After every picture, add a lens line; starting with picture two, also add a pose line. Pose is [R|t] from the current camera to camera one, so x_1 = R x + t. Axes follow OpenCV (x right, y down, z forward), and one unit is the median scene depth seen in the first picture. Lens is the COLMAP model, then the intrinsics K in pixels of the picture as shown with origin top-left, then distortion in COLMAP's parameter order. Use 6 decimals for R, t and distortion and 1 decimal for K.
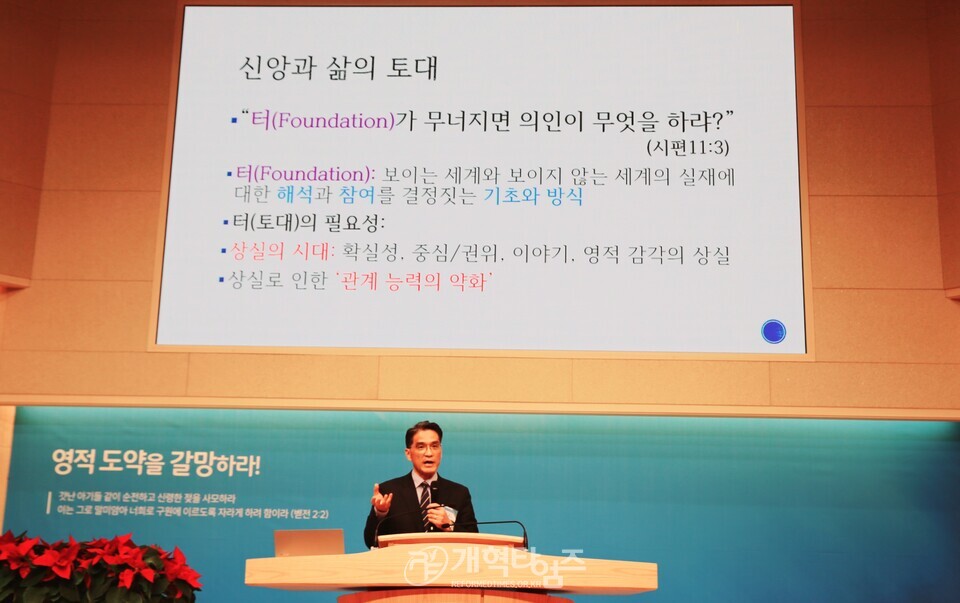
lens RADIAL K [[1247.0, 0, 458.9], [0, 1247.0, 263.3], [0, 0, 1]] dist [0.045175, 0.000000]
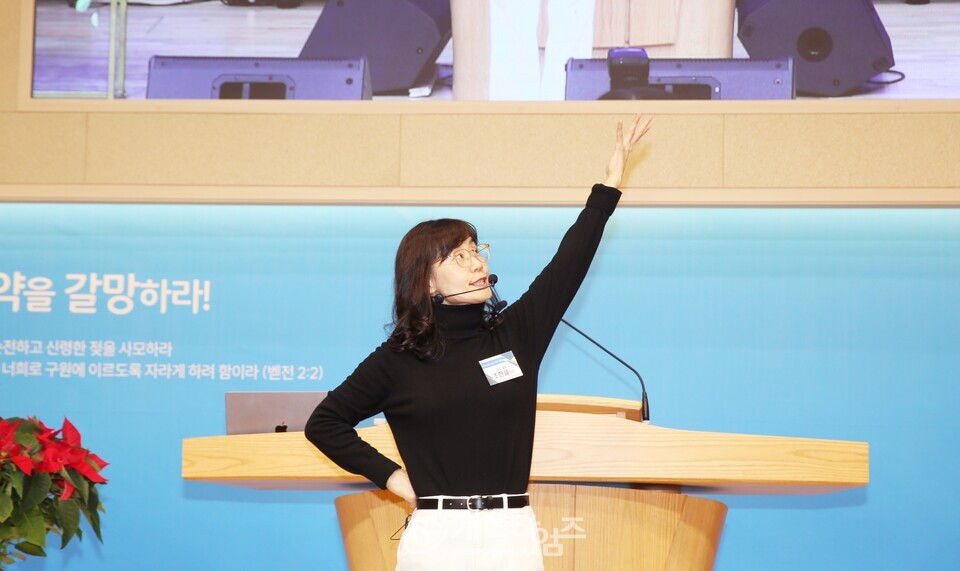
lens RADIAL K [[1960.7, 0, 453.3], [0, 1960.7, 288.1], [0, 0, 1]] dist [0.135435, 0.000000]
pose [[0.999008, -0.008207, -0.043758, 0.002255], [0.014507, 0.989230, 0.145648, 0.019576], [0.042092, -0.146139, 0.988368, 0.053207]]
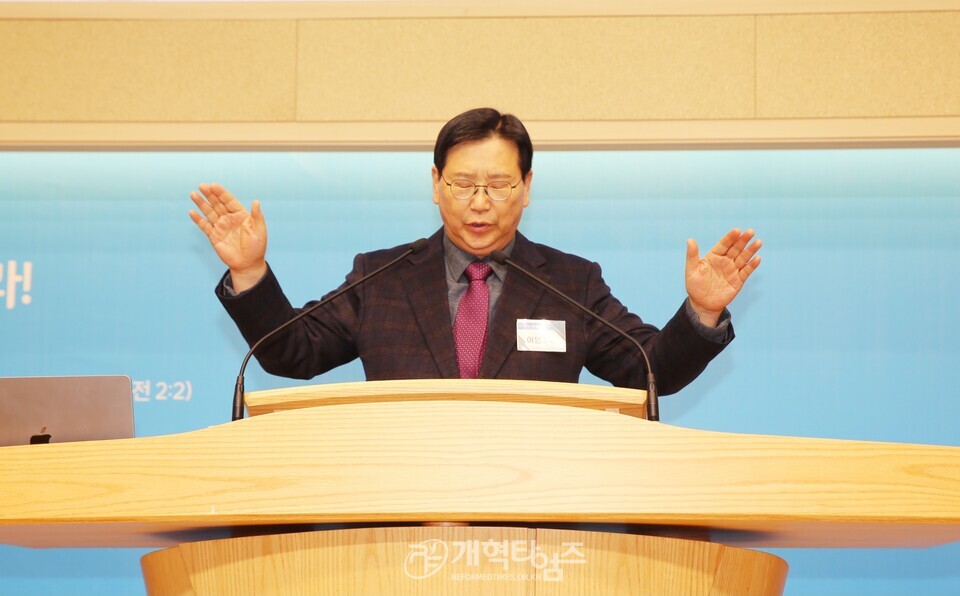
lens RADIAL K [[2023.4, 0, 482.1], [0, 2023.4, 305.4], [0, 0, 1]] dist [0.133316, 0.000000]
pose [[0.999627, -0.014998, -0.022836, 0.013054], [0.017545, 0.993120, 0.115780, 0.090979], [0.020942, -0.116137, 0.993012, 0.302915]]
